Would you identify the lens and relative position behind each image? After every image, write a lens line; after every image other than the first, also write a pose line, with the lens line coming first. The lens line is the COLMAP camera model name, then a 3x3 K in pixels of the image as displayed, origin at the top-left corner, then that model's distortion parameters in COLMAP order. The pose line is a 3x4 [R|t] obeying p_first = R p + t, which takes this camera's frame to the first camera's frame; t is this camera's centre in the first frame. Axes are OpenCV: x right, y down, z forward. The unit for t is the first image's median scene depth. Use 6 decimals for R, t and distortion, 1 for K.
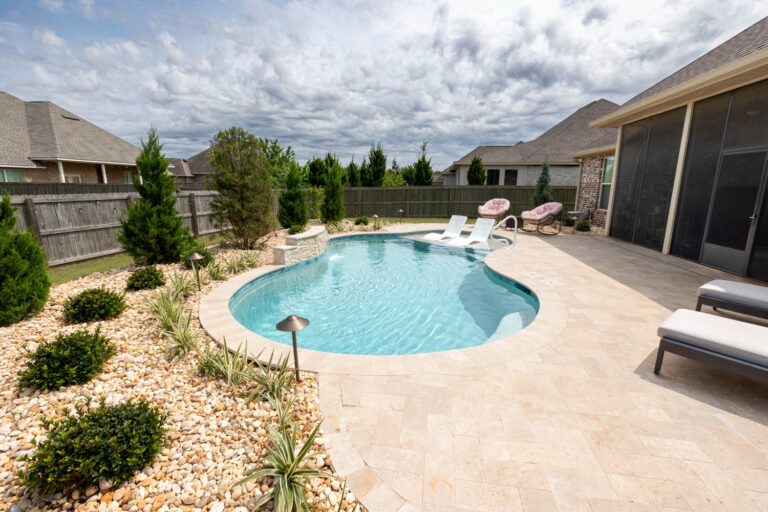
lens RADIAL K [[324.7, 0, 381.2], [0, 324.7, 242.1], [0, 0, 1]] dist [0.002383, -0.000210]
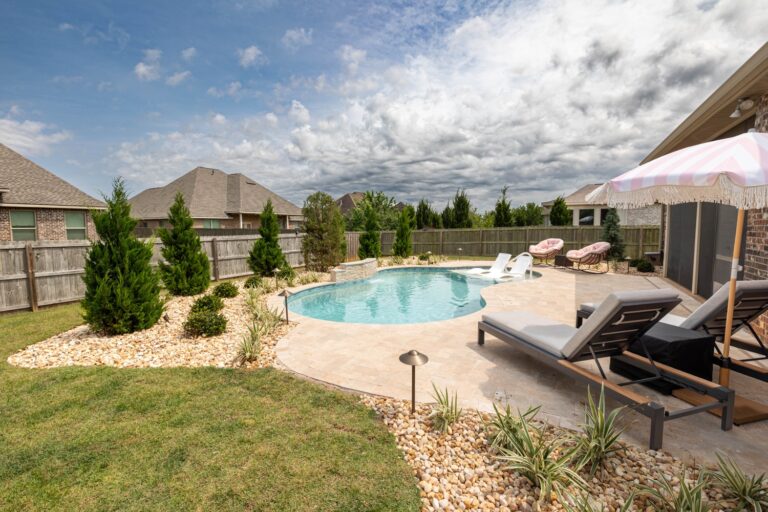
lens RADIAL K [[324.7, 0, 381.2], [0, 324.7, 242.1], [0, 0, 1]] dist [0.002383, -0.000210]
pose [[0.930234, 0.003448, -0.366951, 0.265612], [-0.050012, 0.991817, -0.117462, 0.032240], [0.363543, 0.127619, 0.922795, -0.188665]]
